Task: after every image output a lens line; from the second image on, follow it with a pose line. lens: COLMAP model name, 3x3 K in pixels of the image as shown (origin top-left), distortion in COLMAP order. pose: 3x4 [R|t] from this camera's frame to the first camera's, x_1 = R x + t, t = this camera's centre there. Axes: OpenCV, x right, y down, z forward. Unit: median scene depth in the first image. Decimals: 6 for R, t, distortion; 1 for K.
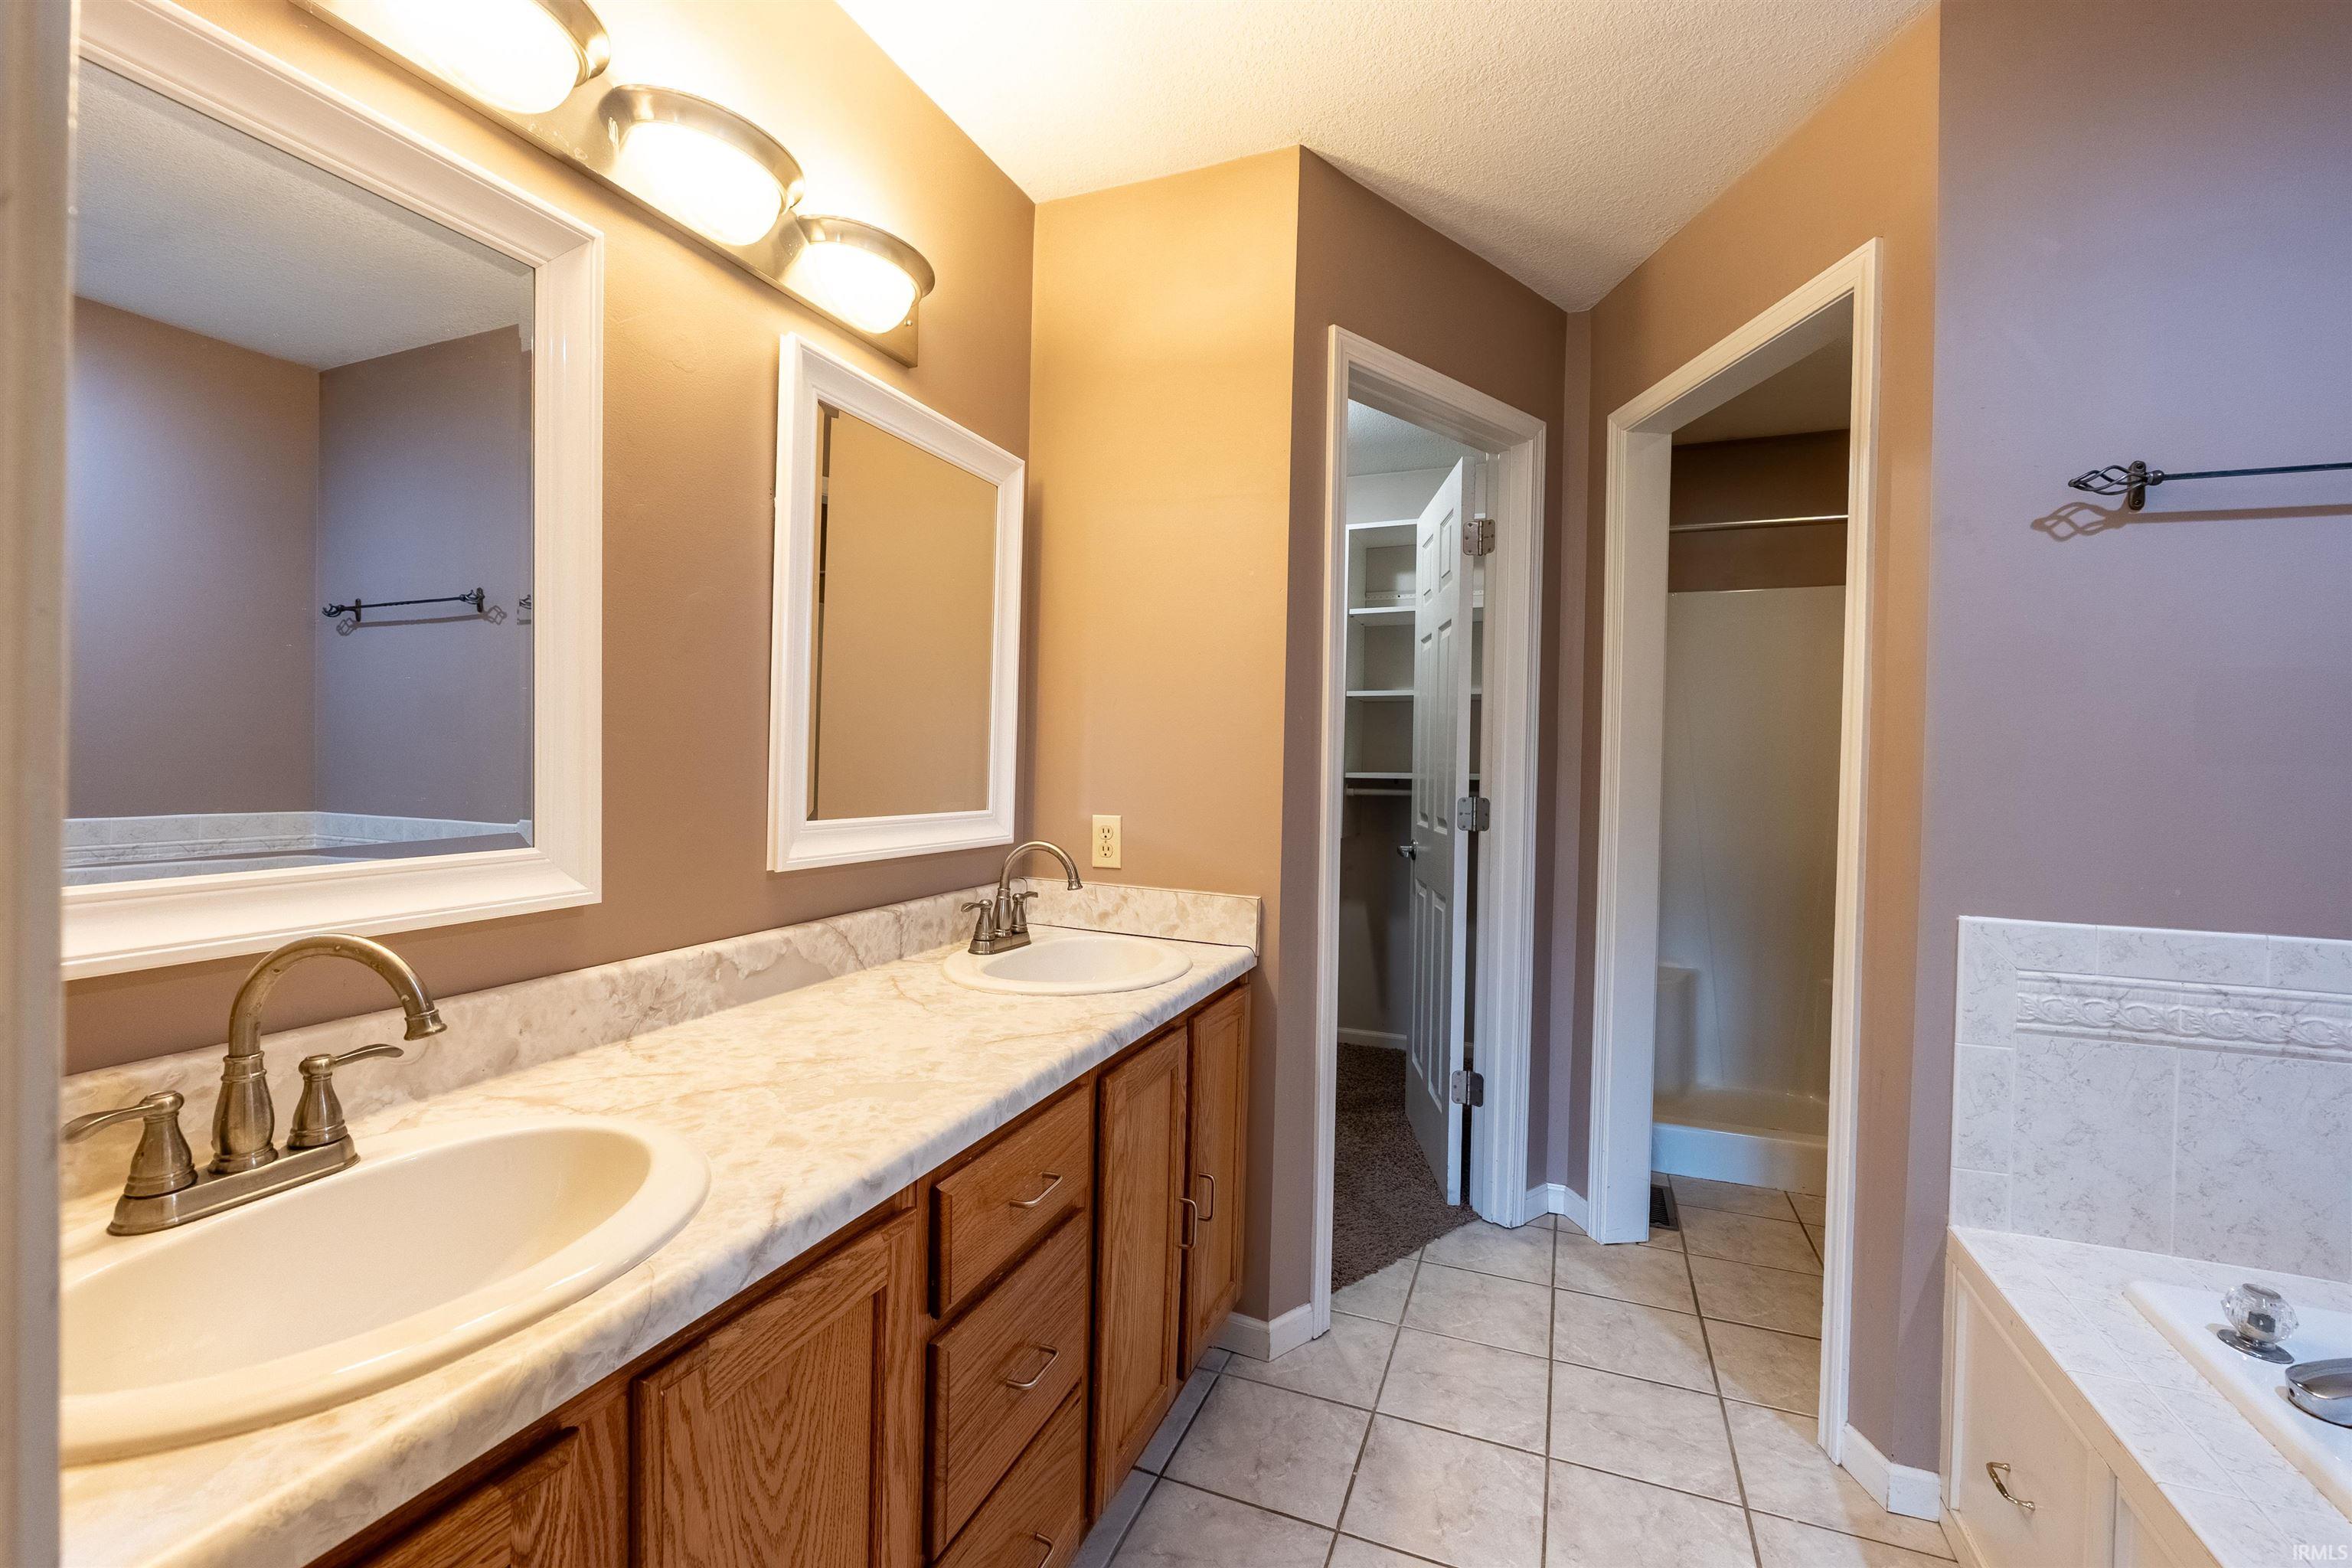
lens RADIAL K [[1007.6, 0, 1171.3], [0, 1007.6, 783.9], [0, 0, 1]] dist [-0.007407, -0.000006]
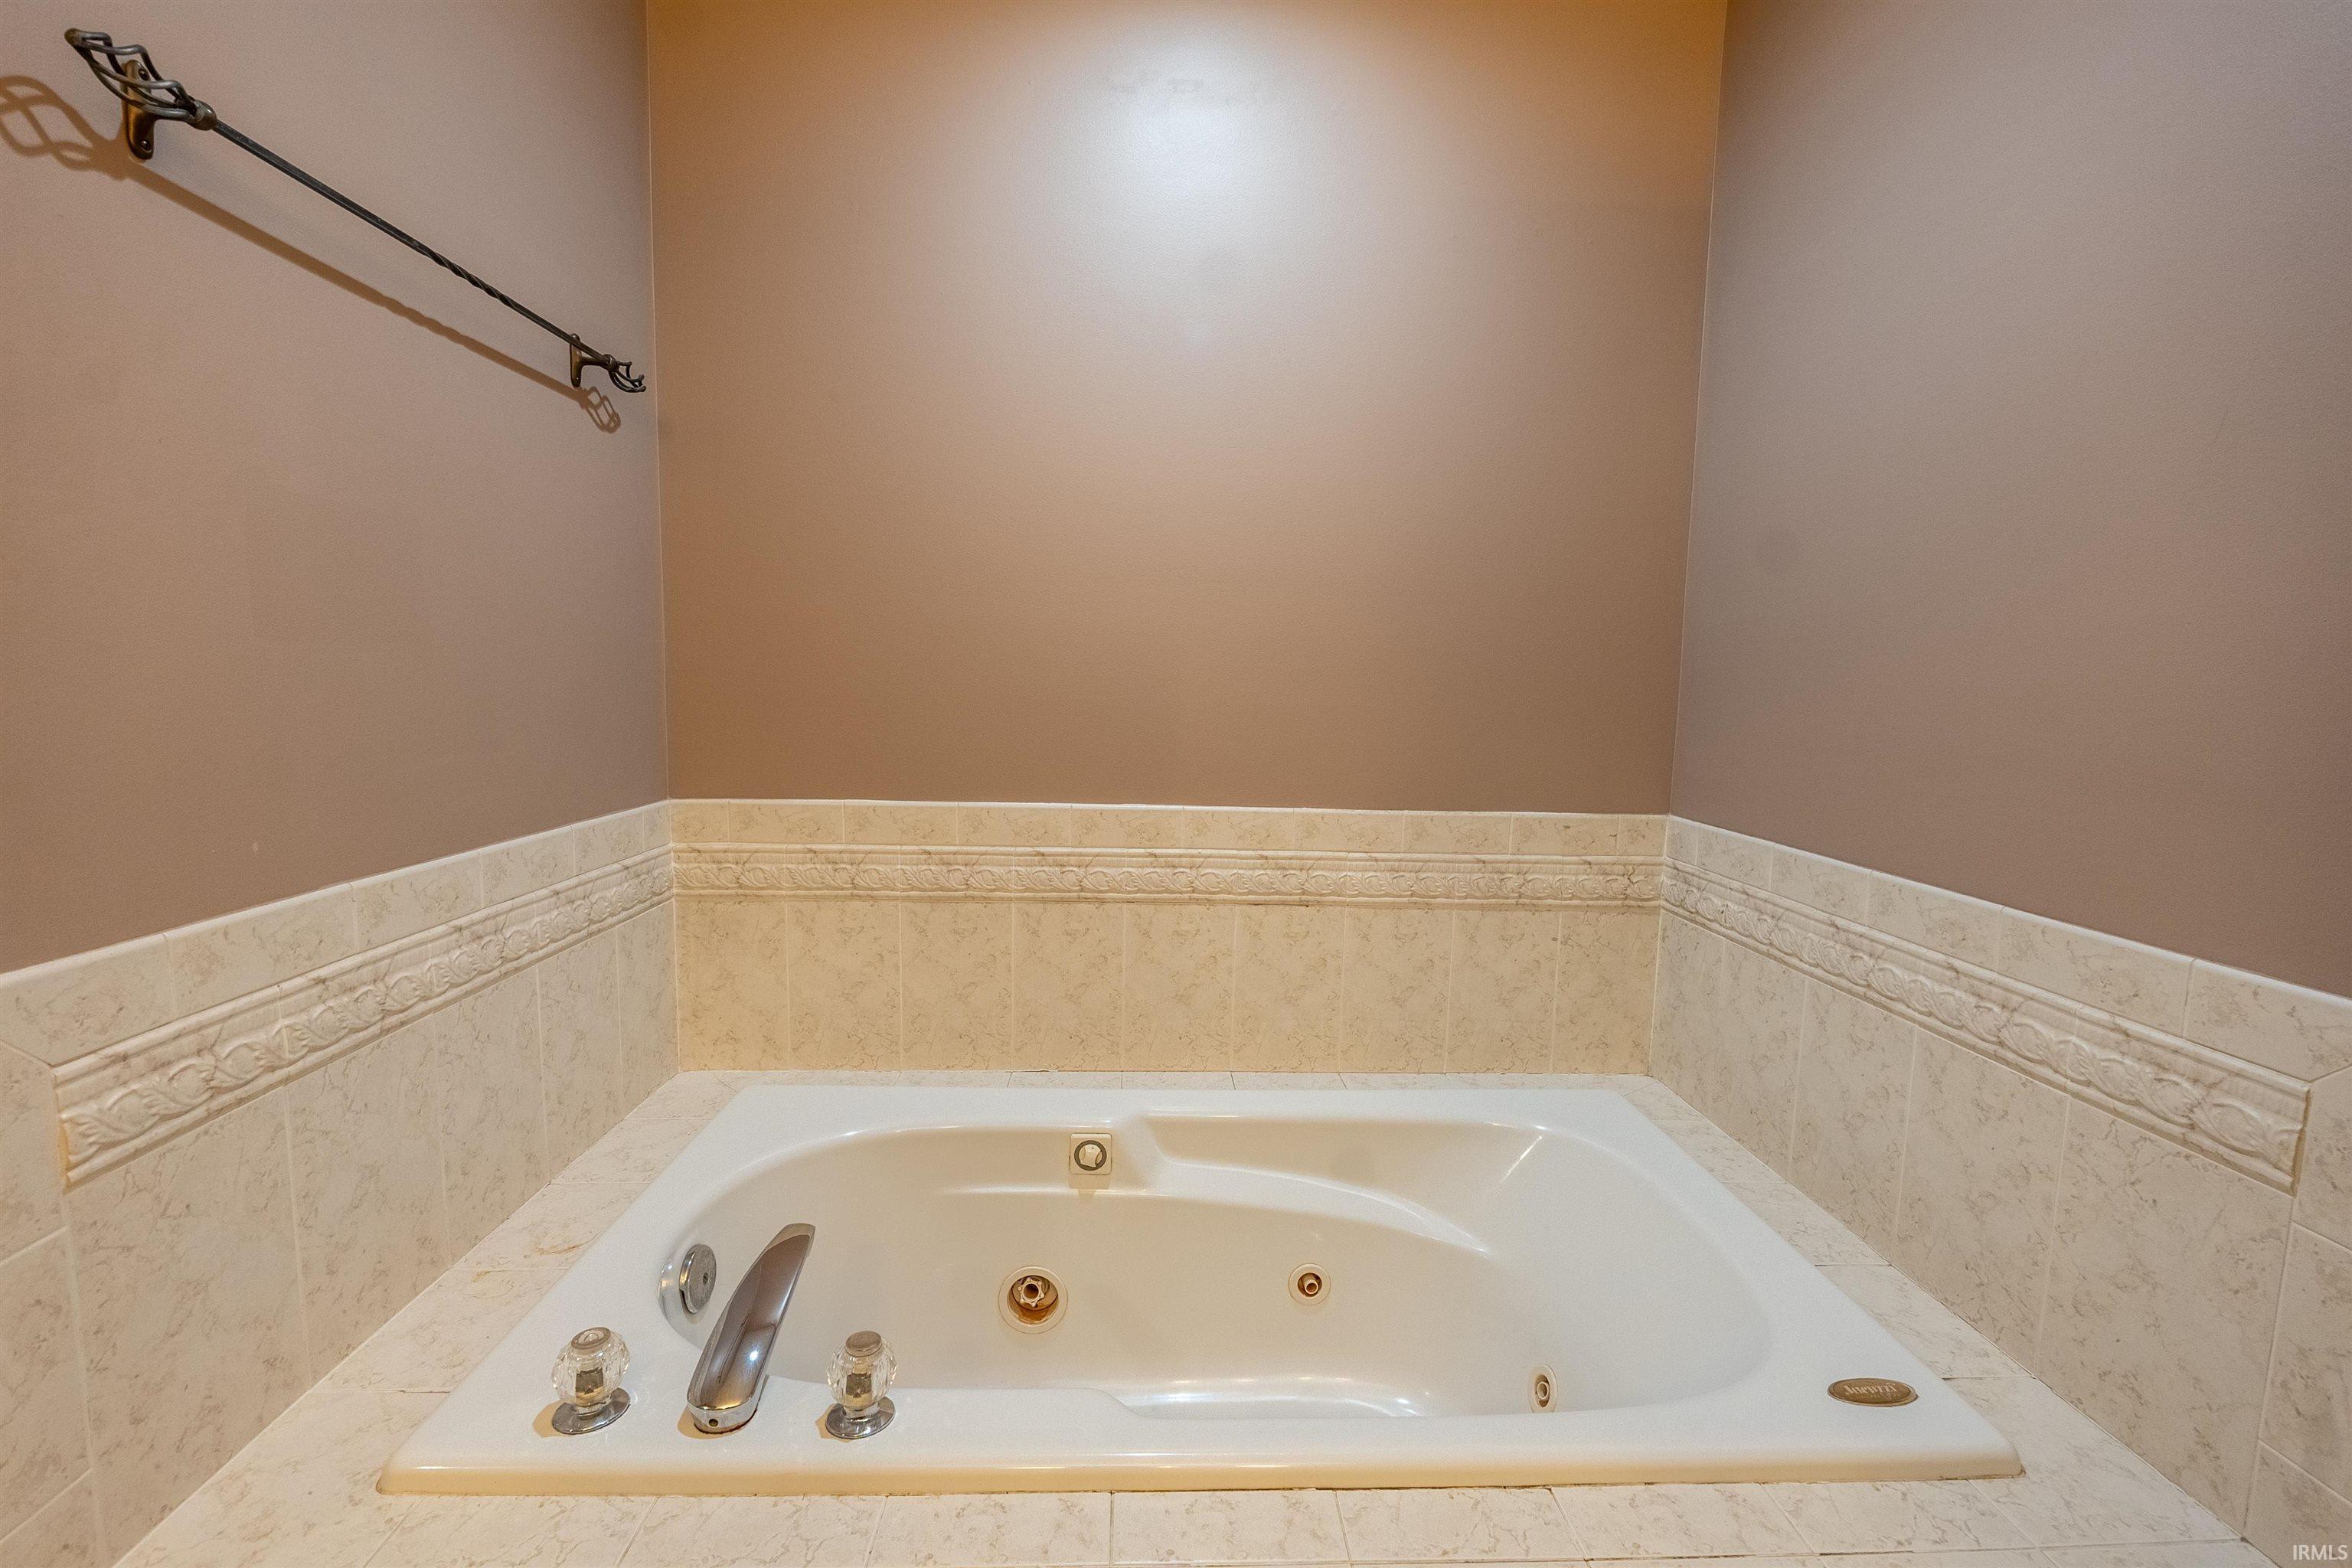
lens RADIAL K [[976.6, 0, 1173.7], [0, 976.6, 769.8], [0, 0, 1]] dist [-0.004022, -0.000184]
pose [[-0.405587, -0.110647, 0.907335, 0.272529], [-0.000258, 0.992660, 0.120937, -0.013828], [-0.914057, 0.048817, -0.402638, 0.841268]]
